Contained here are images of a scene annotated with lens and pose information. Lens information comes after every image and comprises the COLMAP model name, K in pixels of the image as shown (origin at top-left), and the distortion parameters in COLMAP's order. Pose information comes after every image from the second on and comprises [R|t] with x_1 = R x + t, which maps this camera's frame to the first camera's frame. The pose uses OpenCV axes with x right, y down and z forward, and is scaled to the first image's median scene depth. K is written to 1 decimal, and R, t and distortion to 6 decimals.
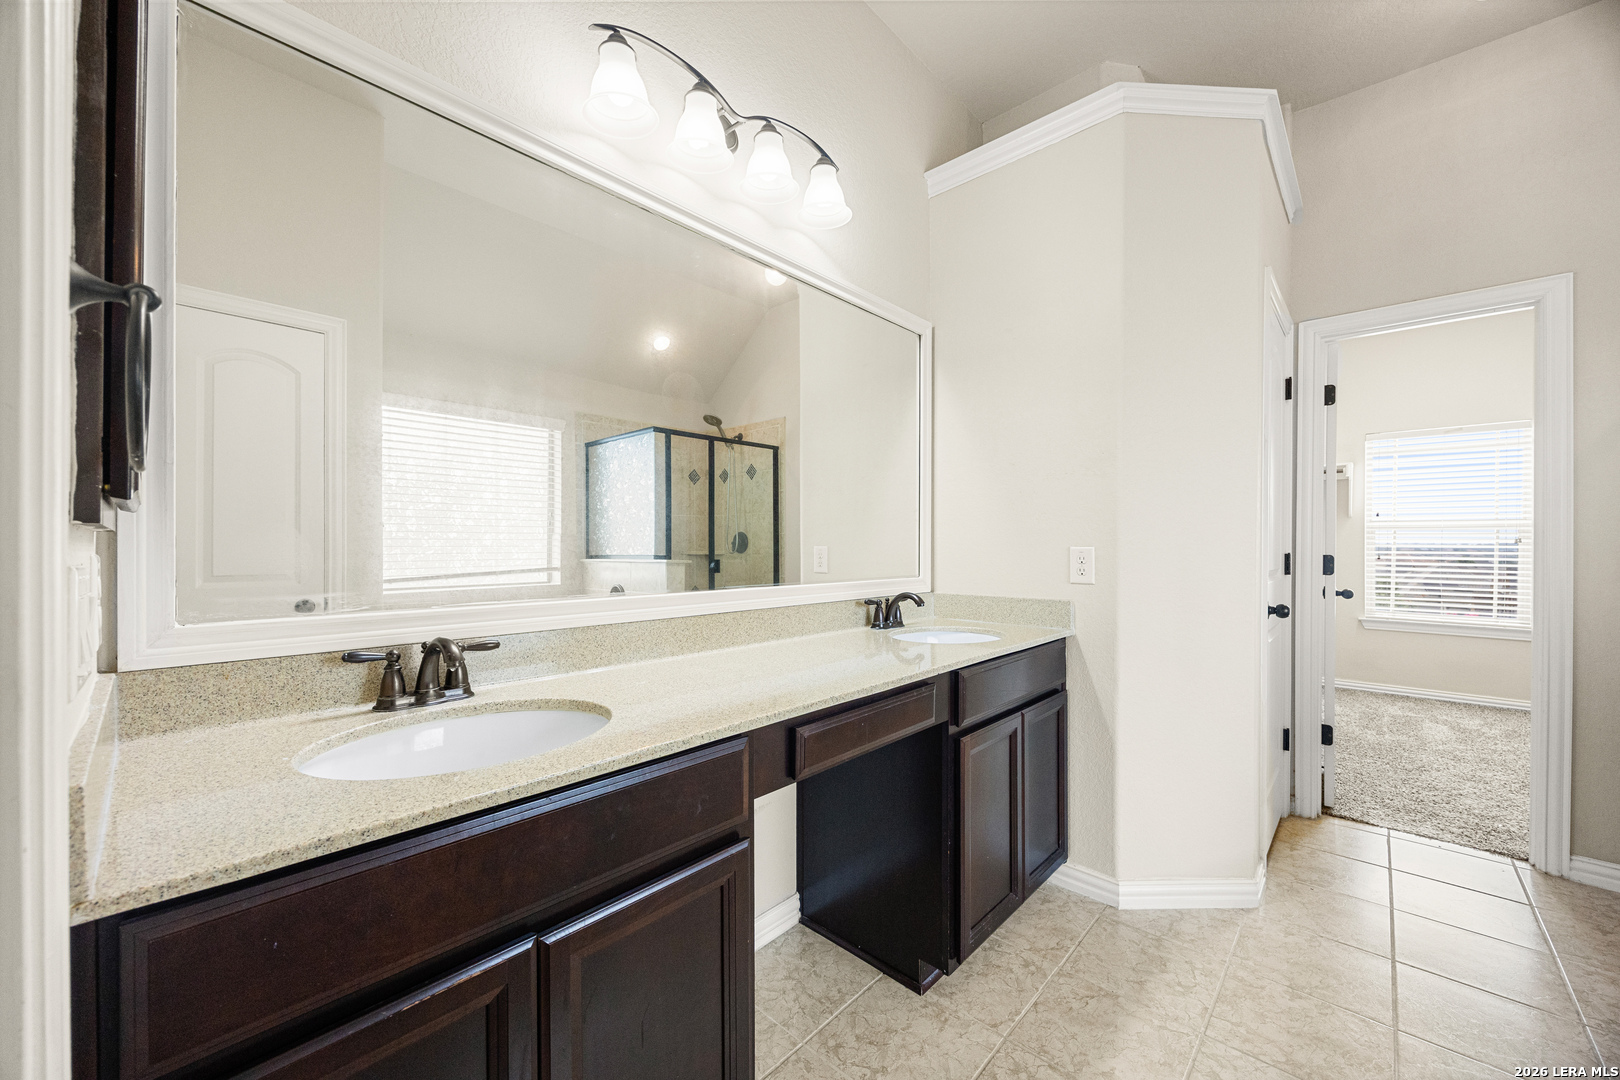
lens RADIAL K [[620.0, 0, 800.9], [0, 620.0, 547.3], [0, 0, 1]] dist [-0.000869, 0.000158]
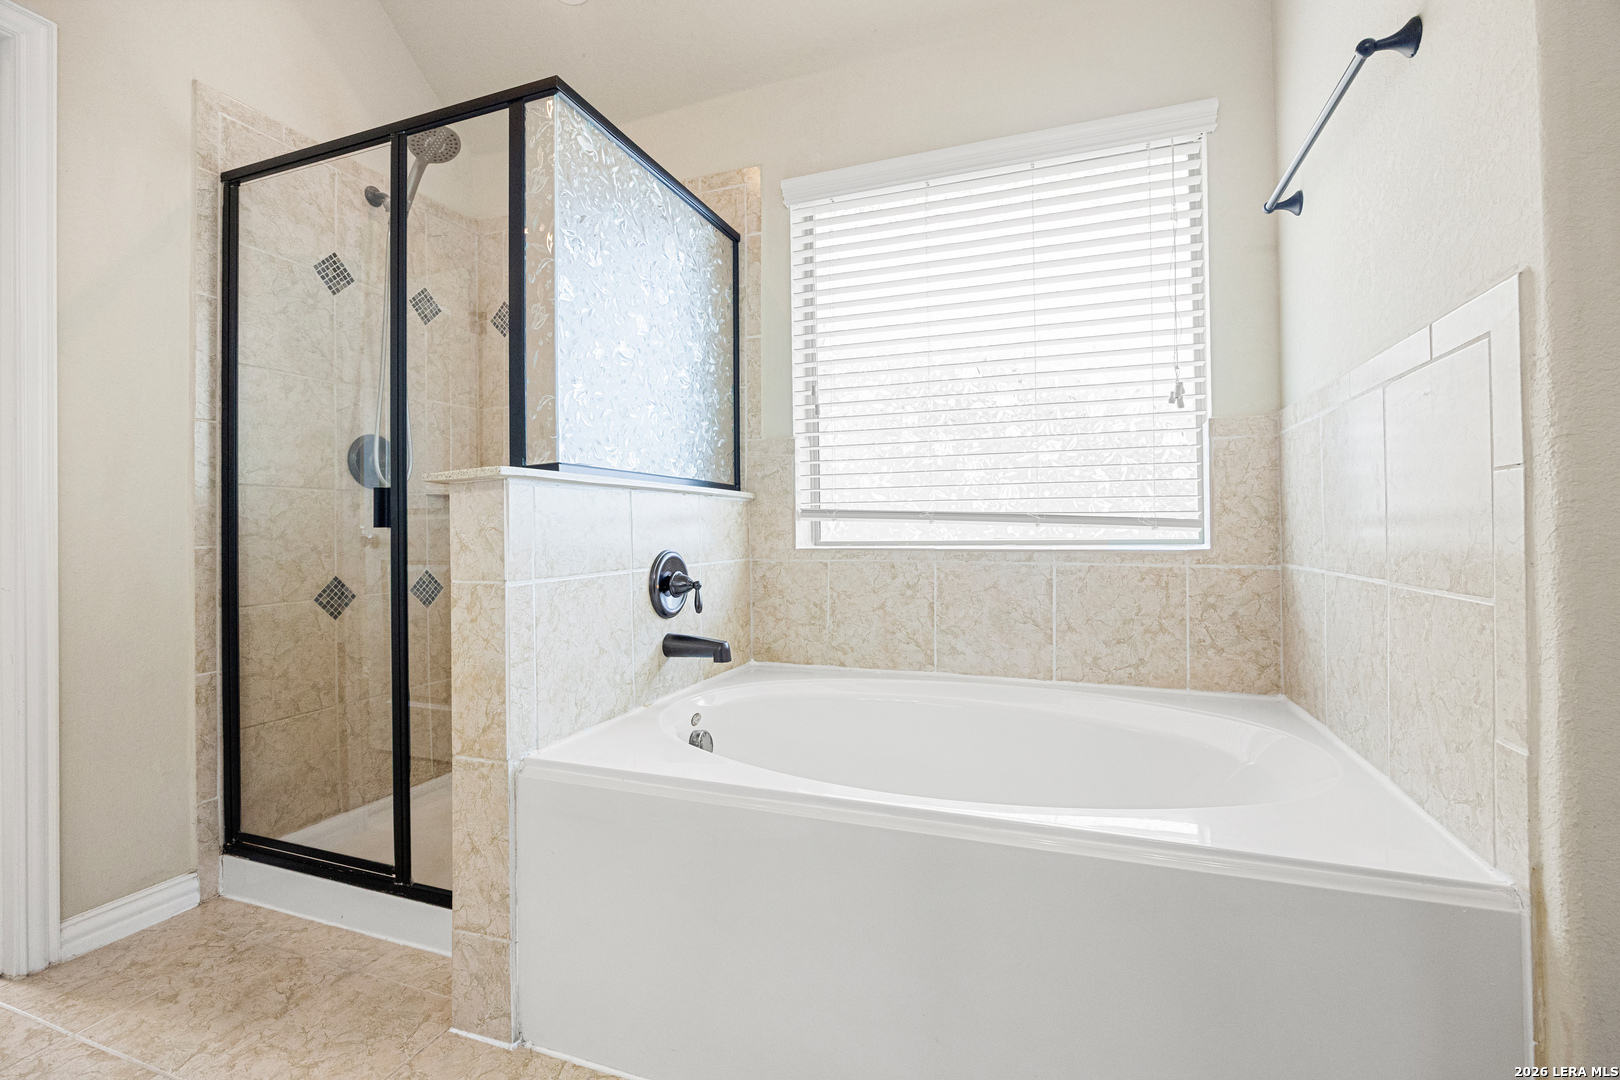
lens RADIAL K [[723.8, 0, 805.7], [0, 723.8, 522.5], [0, 0, 1]] dist [-0.001316, -0.000187]
pose [[-0.364713, 0.007223, 0.931092, 0.283785], [0.018021, 0.999837, -0.000697, 0.104058], [-0.930945, 0.016525, -0.364784, 0.602944]]
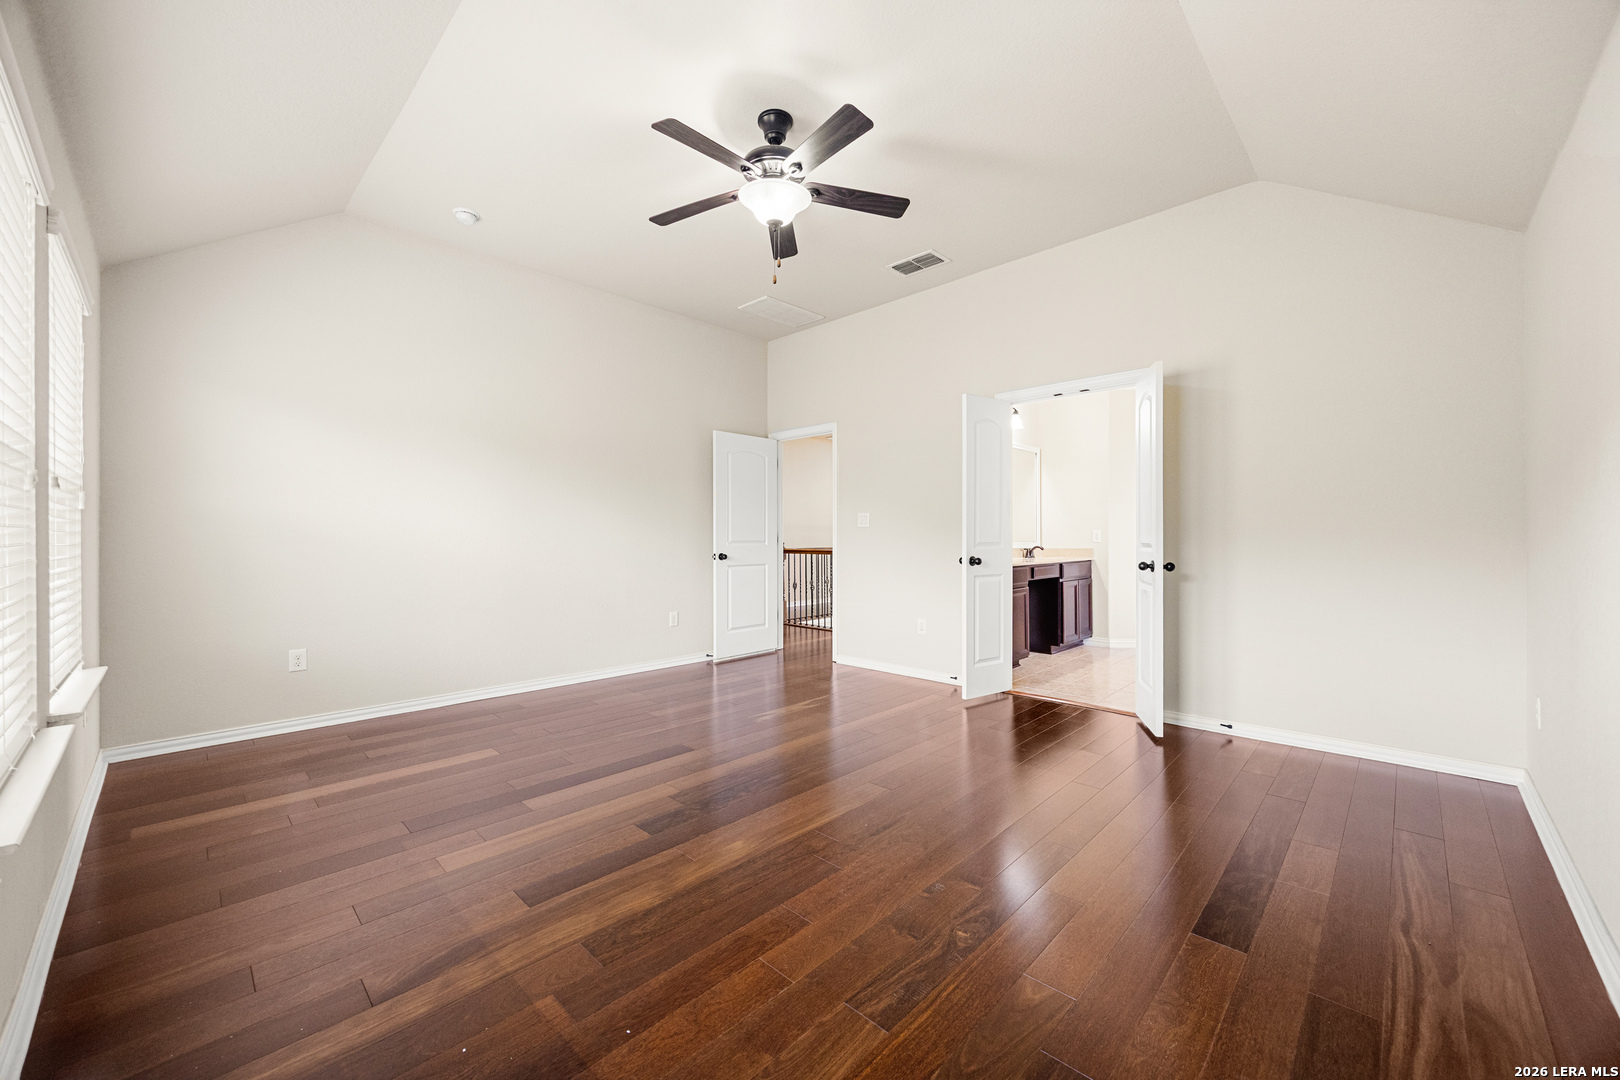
lens RADIAL K [[620.0, 0, 800.9], [0, 620.0, 547.3], [0, 0, 1]] dist [-0.000869, 0.000158]
pose [[0.999494, -0.006986, -0.031030, -0.854912], [0.006860, 0.999968, -0.004180, 0.084353], [0.031058, 0.003965, 0.999510, -1.971219]]
